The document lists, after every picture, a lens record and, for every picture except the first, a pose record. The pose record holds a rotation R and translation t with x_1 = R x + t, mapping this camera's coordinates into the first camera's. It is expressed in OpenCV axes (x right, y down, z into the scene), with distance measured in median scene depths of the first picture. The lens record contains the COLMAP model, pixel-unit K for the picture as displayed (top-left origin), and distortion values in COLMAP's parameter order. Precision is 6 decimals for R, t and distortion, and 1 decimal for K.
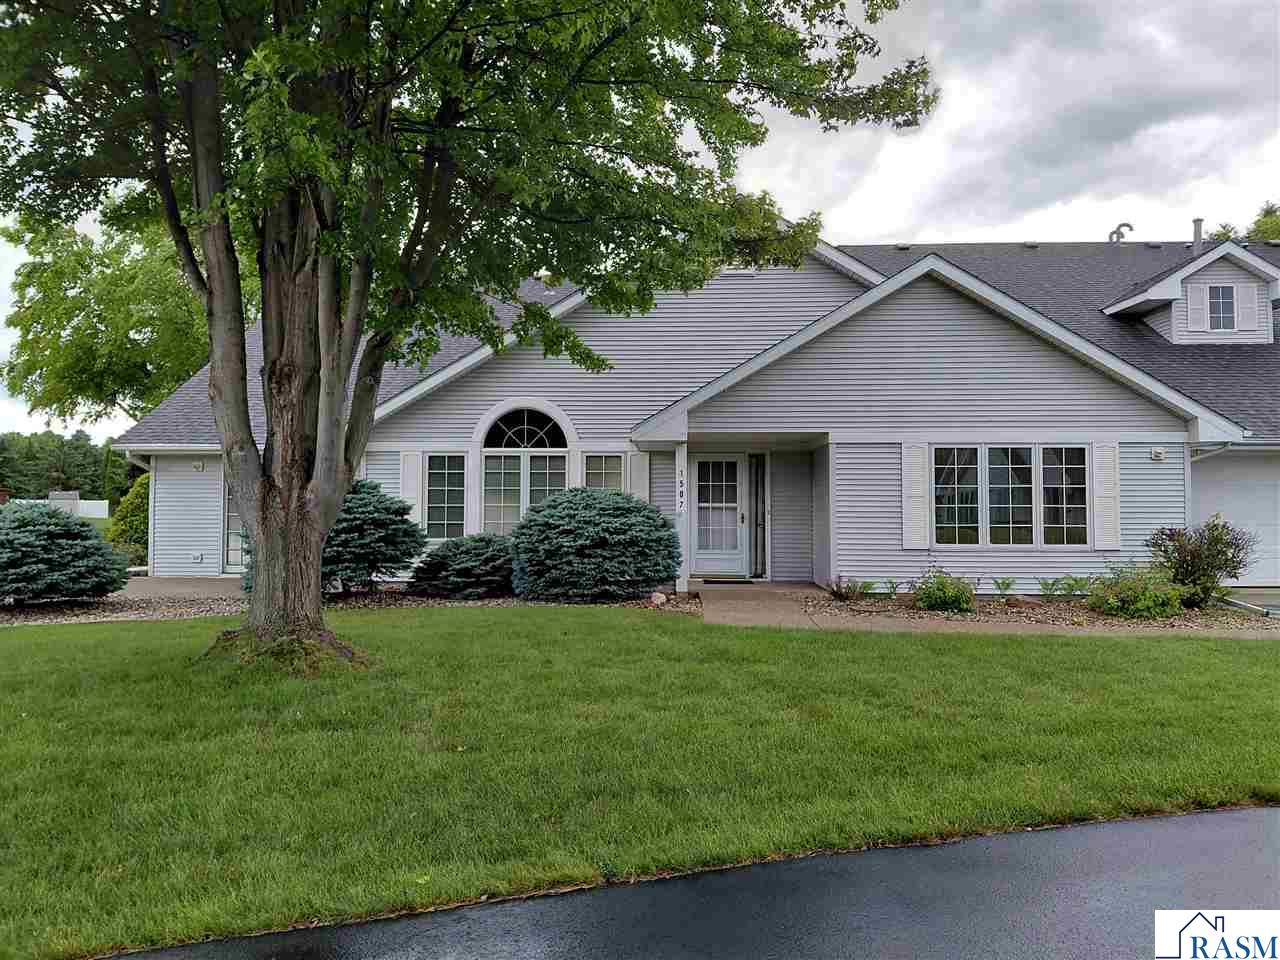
lens RADIAL K [[950.7, 0, 640.0], [0, 950.7, 480.0], [0, 0, 1]] dist [0.002775, -0.047082]
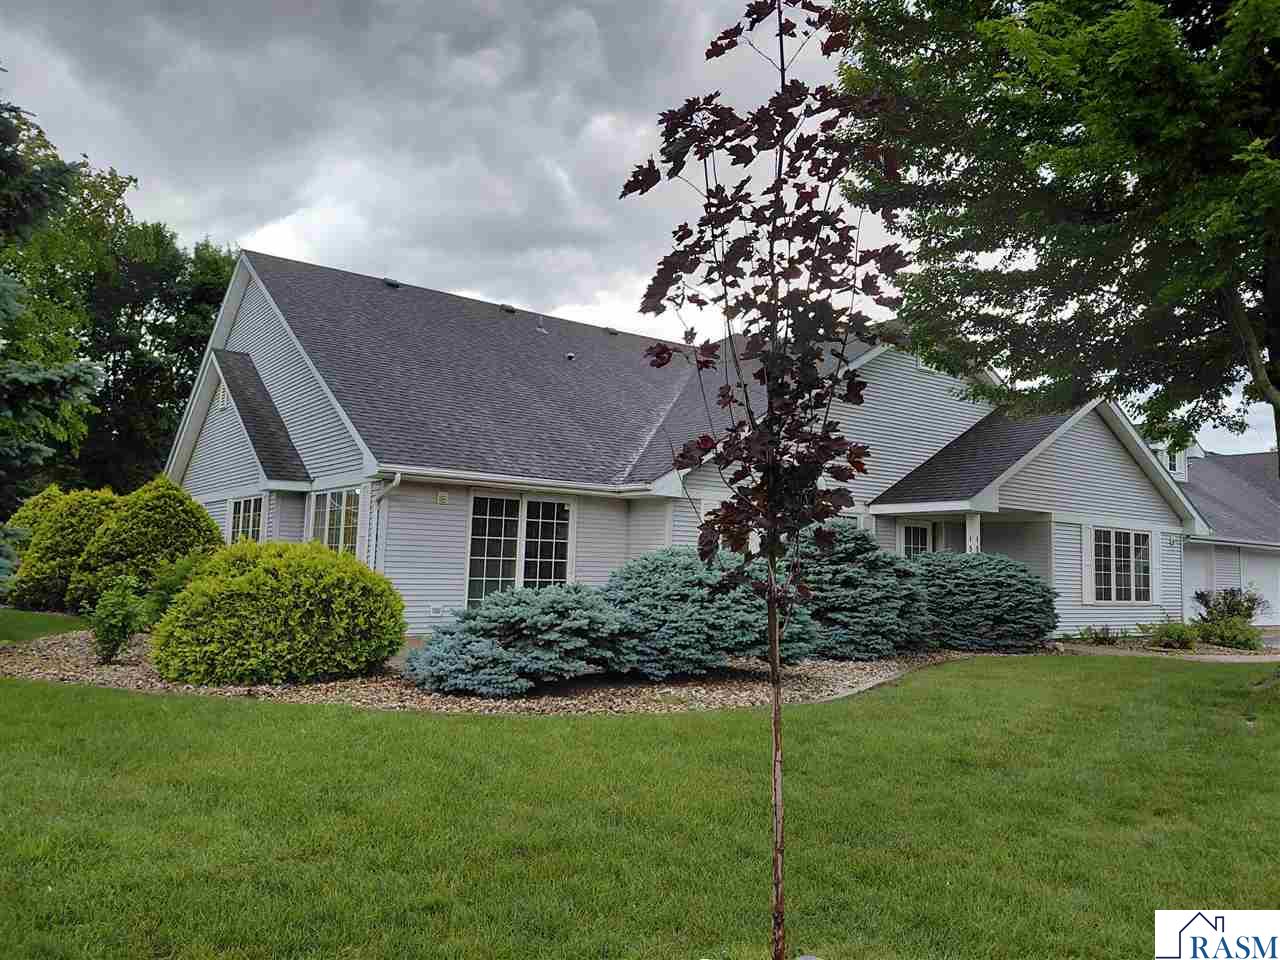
lens RADIAL K [[1005.0, 0, 640.0], [0, 1005.0, 480.0], [0, 0, 1]] dist [0.006256, 0.001352]
pose [[0.779467, 0.078823, 0.621464, -1.079421], [-0.050876, 0.996741, -0.062609, 0.018861], [-0.624374, 0.017184, 0.780937, 0.291149]]
